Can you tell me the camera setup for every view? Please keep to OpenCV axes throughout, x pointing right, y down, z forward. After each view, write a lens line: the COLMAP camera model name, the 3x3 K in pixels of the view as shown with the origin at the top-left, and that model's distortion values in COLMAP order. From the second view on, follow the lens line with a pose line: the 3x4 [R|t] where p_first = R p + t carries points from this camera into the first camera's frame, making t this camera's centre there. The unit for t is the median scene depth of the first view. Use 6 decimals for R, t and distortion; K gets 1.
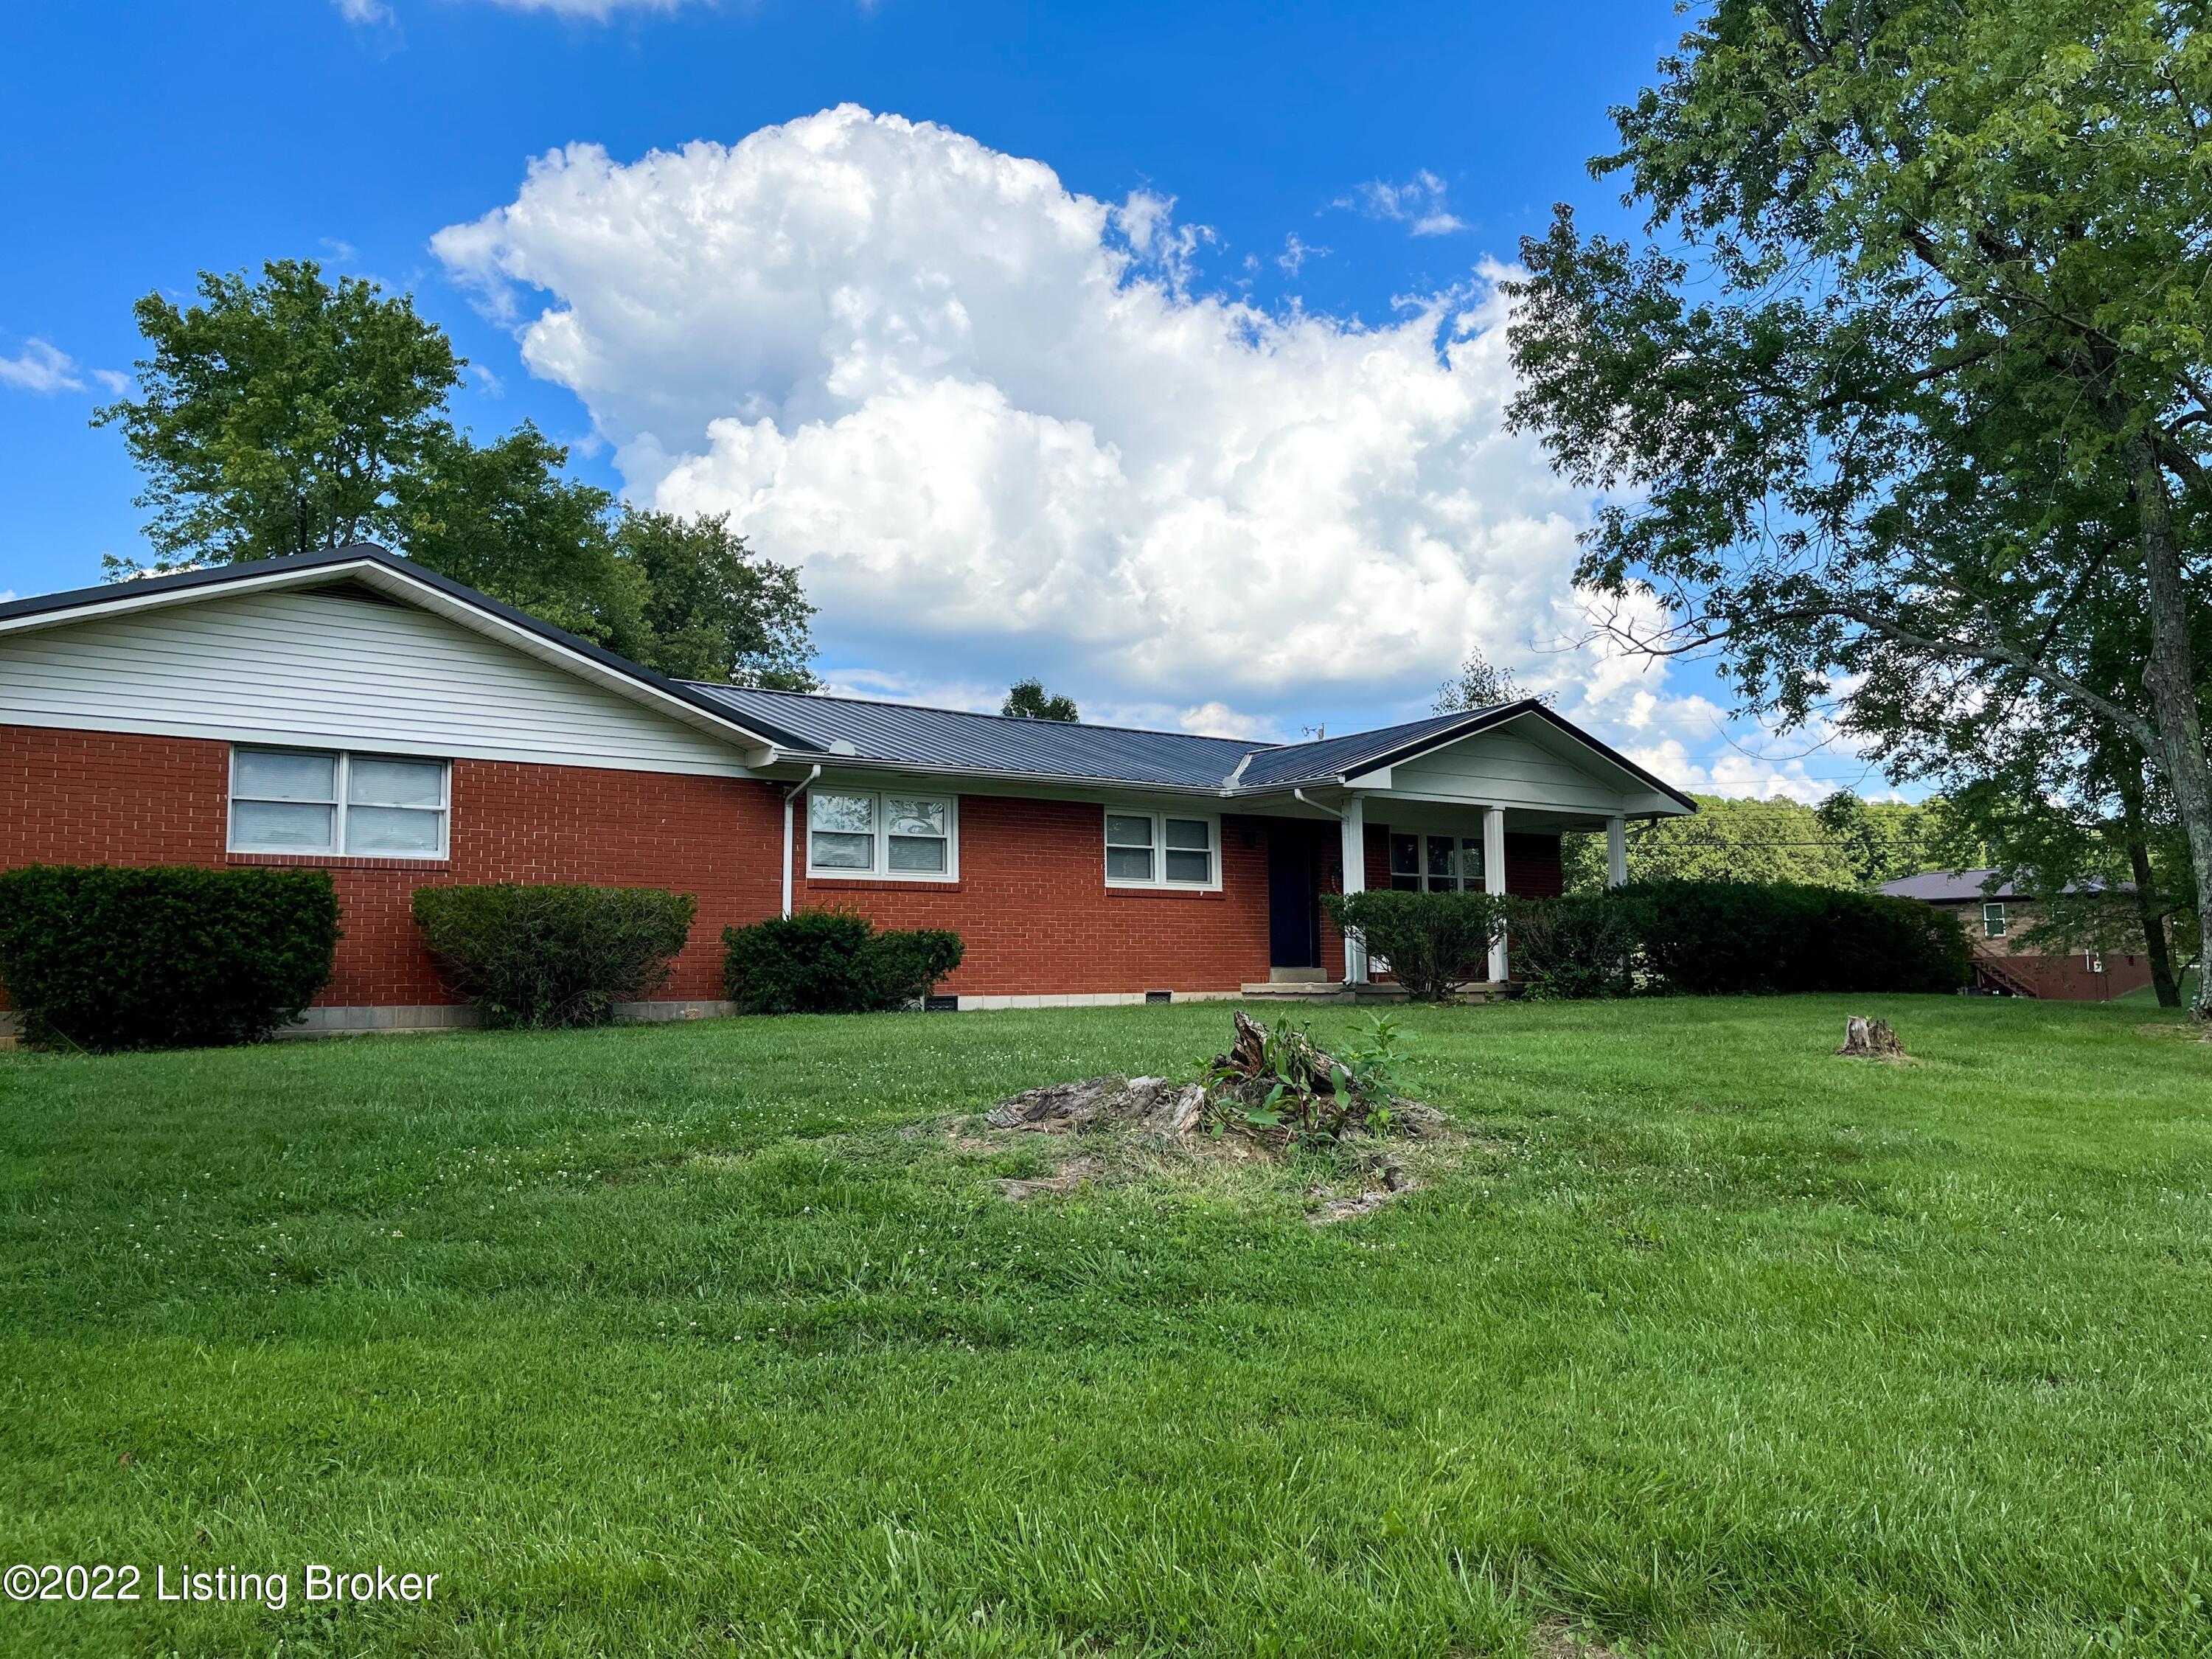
lens RADIAL K [[1662.6, 0, 1112.4], [0, 1662.6, 840.1], [0, 0, 1]] dist [0.077601, -0.112174]
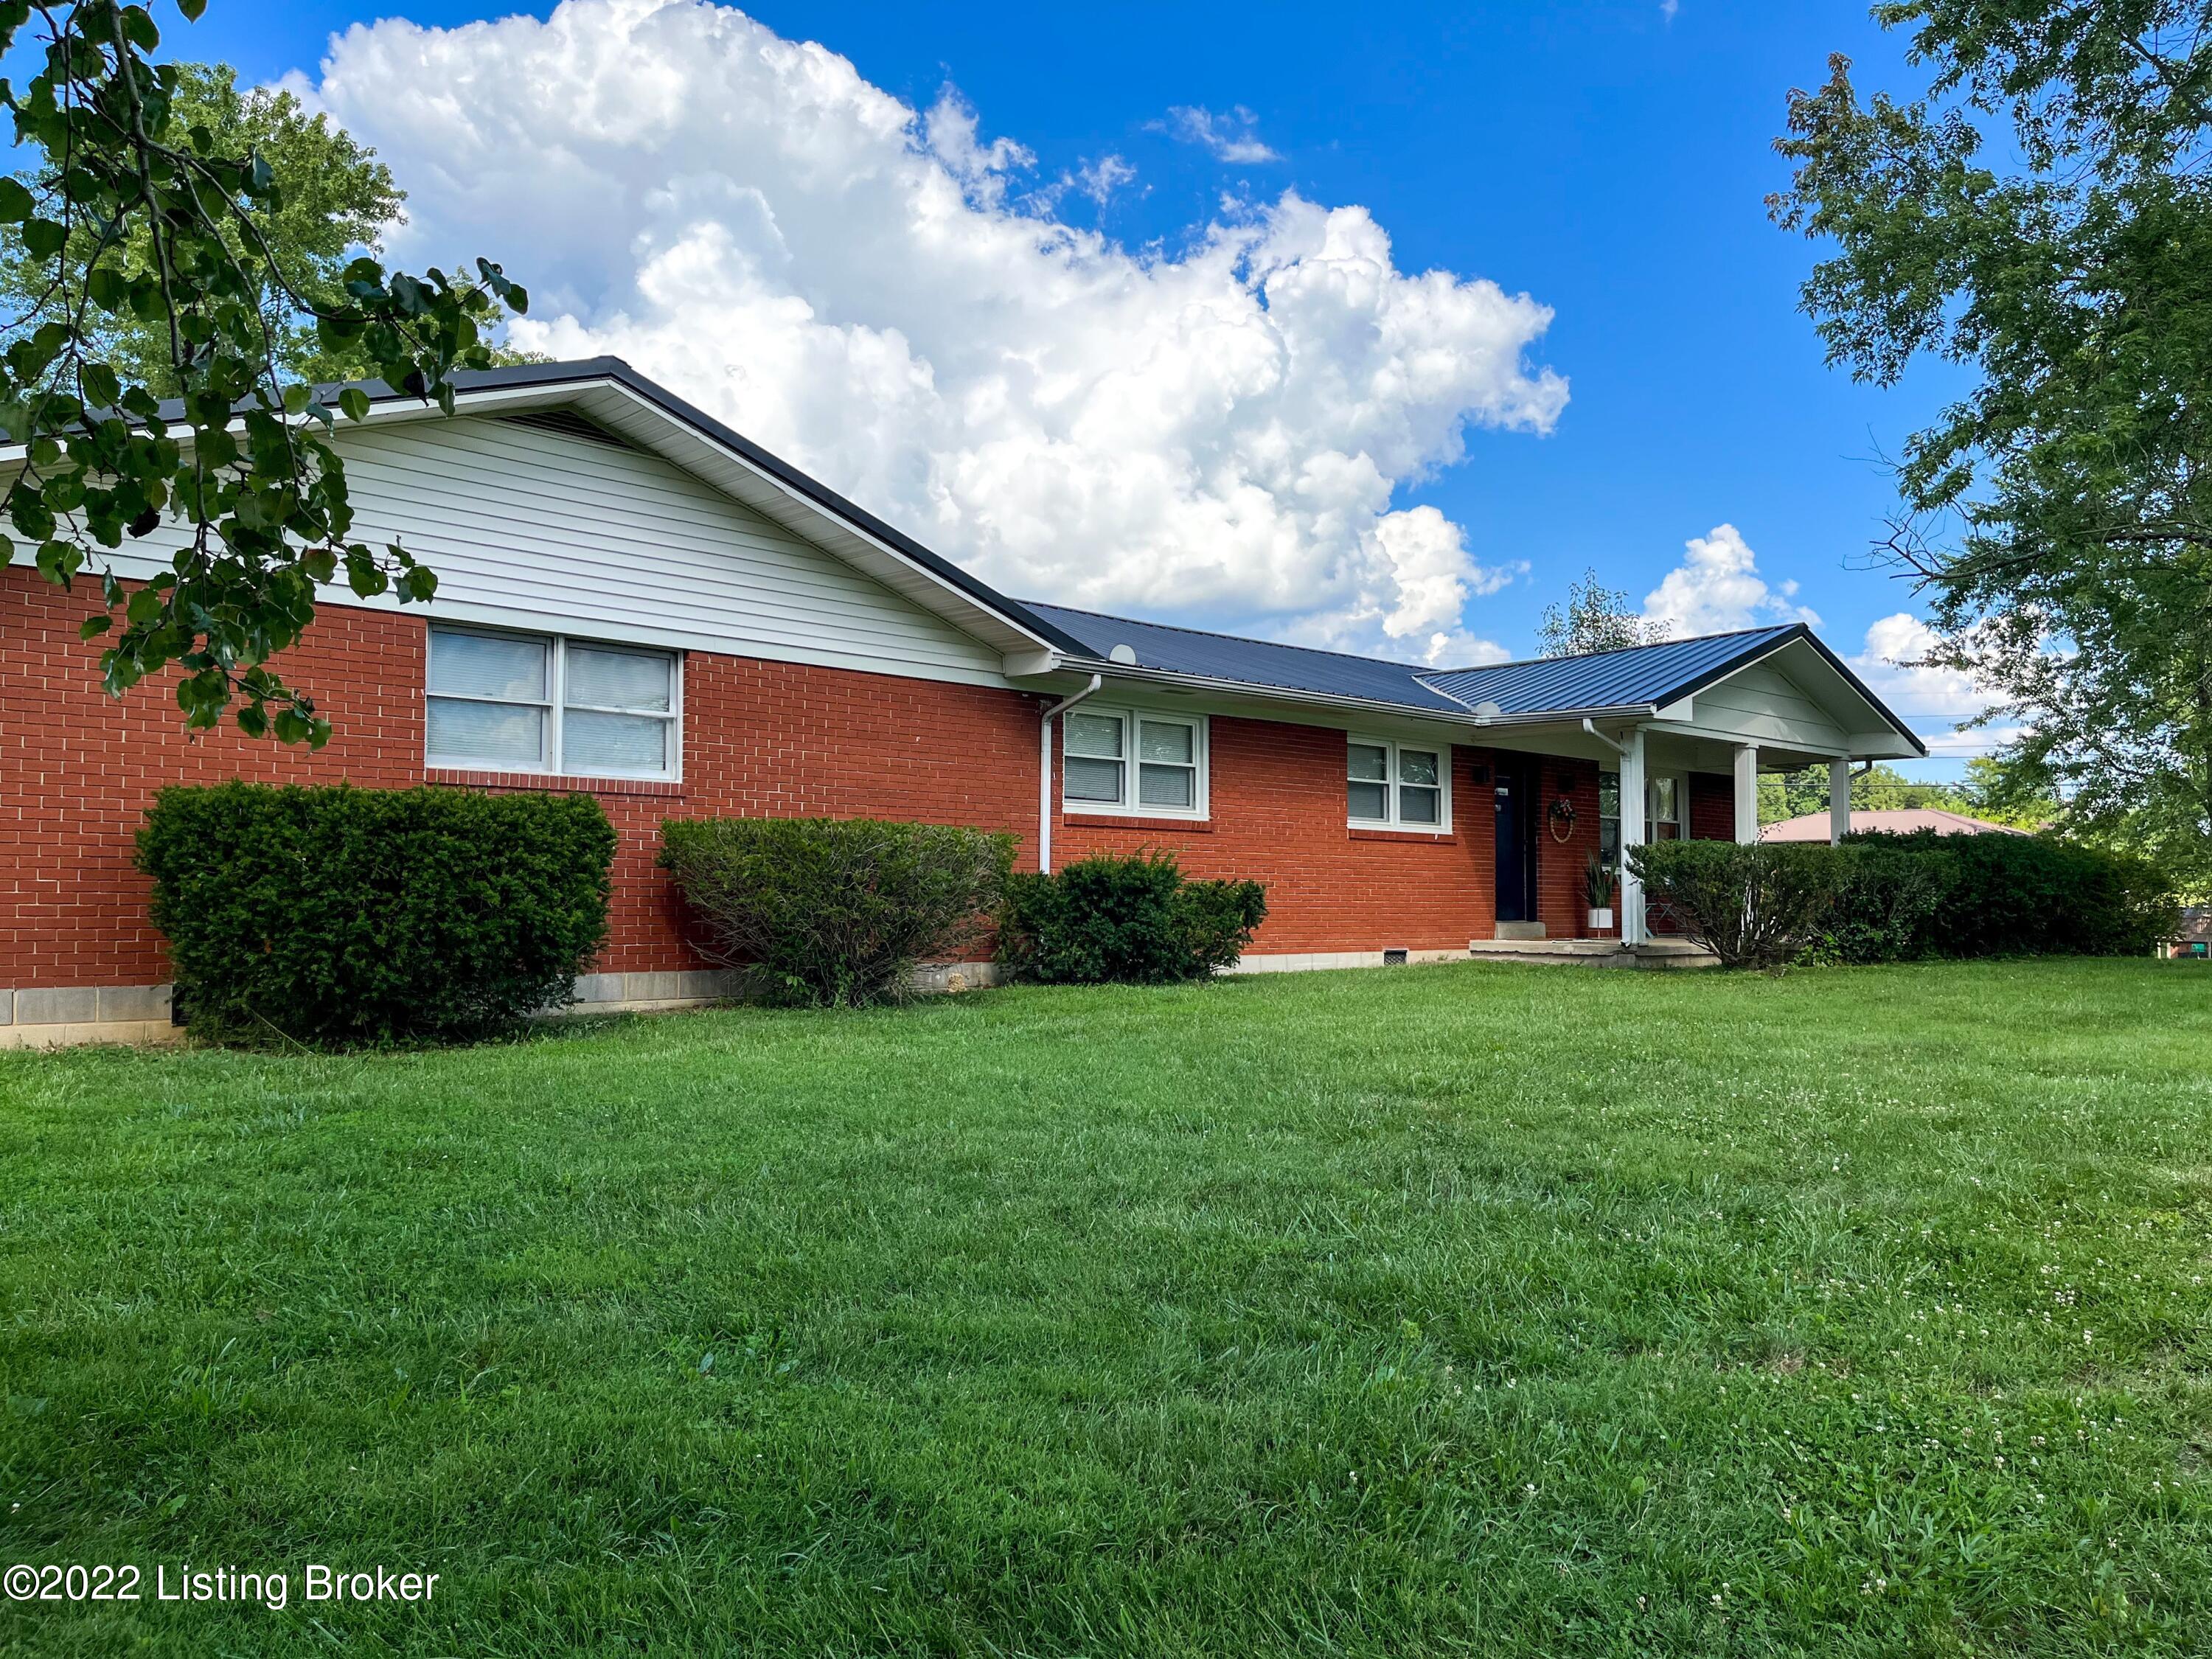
lens RADIAL K [[1662.6, 0, 1112.4], [0, 1662.6, 840.1], [0, 0, 1]] dist [0.077601, -0.112174]
pose [[0.993831, 0.019694, 0.109139, -0.216526], [-0.024721, 0.998686, 0.044898, -0.001011], [-0.108111, -0.047319, 0.993012, 0.165603]]
